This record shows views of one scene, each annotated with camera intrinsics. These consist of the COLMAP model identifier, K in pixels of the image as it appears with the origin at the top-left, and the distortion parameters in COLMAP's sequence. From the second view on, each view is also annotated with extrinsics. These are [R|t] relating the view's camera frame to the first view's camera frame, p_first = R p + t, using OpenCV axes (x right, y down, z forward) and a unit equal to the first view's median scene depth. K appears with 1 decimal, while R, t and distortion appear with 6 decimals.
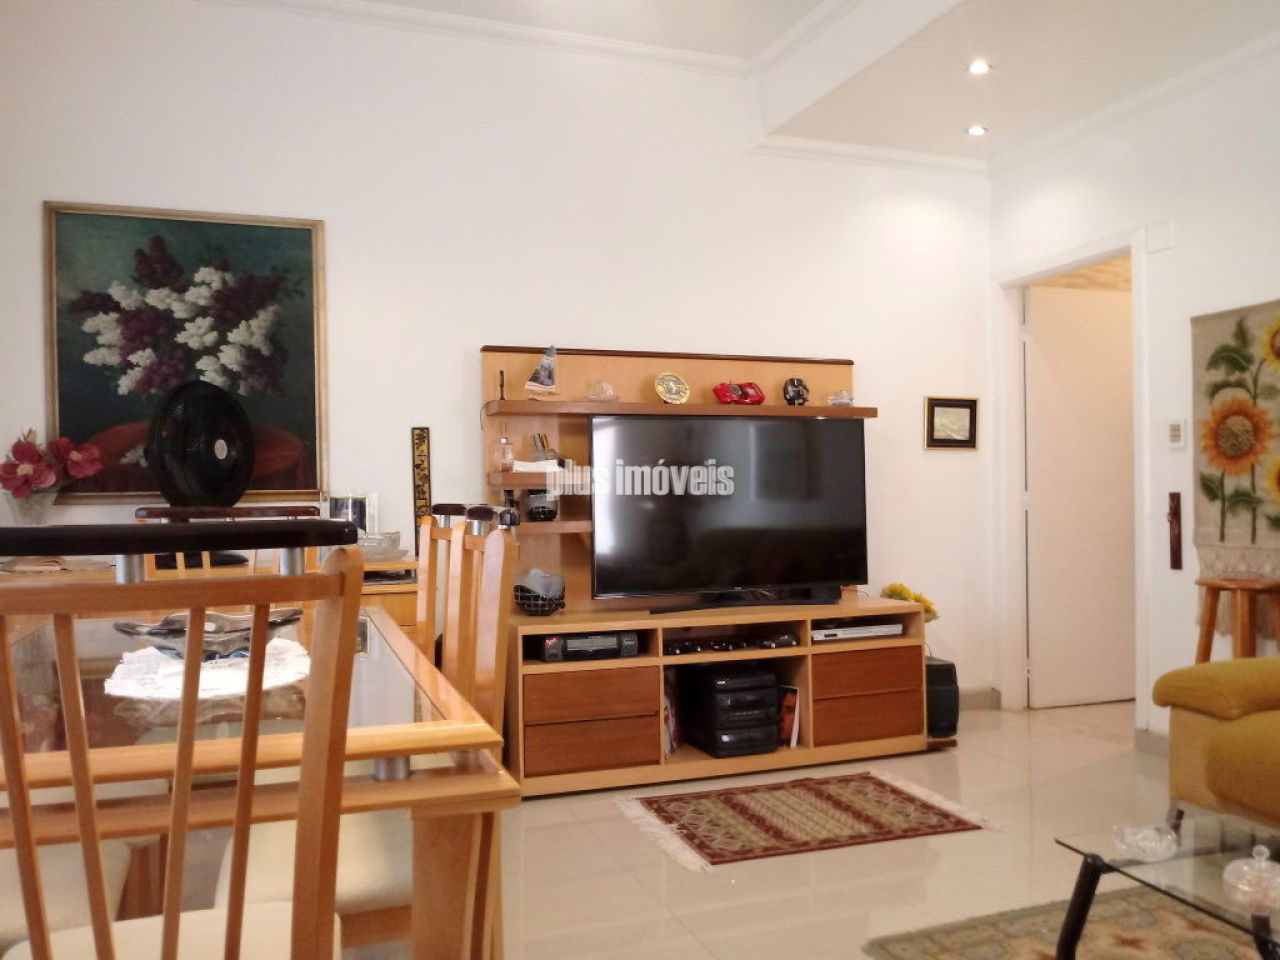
lens RADIAL K [[1035.8, 0, 640.8], [0, 1035.8, 481.5], [0, 0, 1]] dist [0.024676, -0.057692]
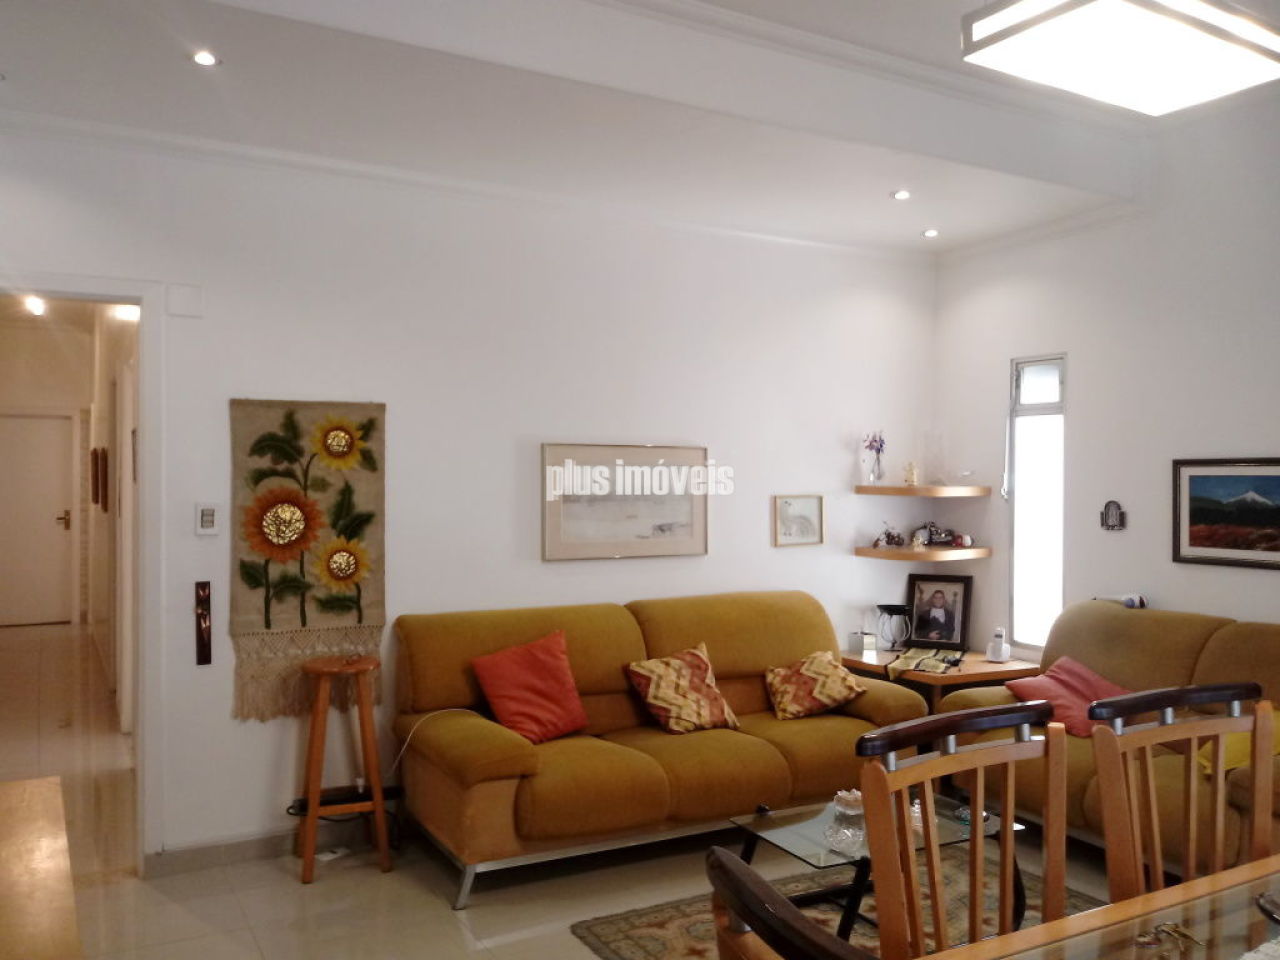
lens RADIAL K [[1035.8, 0, 641.8], [0, 1035.8, 484.3], [0, 0, 1]] dist [0.024676, -0.057692]
pose [[-0.175532, 0.003512, 0.984467, -0.500013], [-0.014955, 0.999869, -0.006234, -0.081483], [-0.984360, -0.015817, -0.175456, 0.823112]]
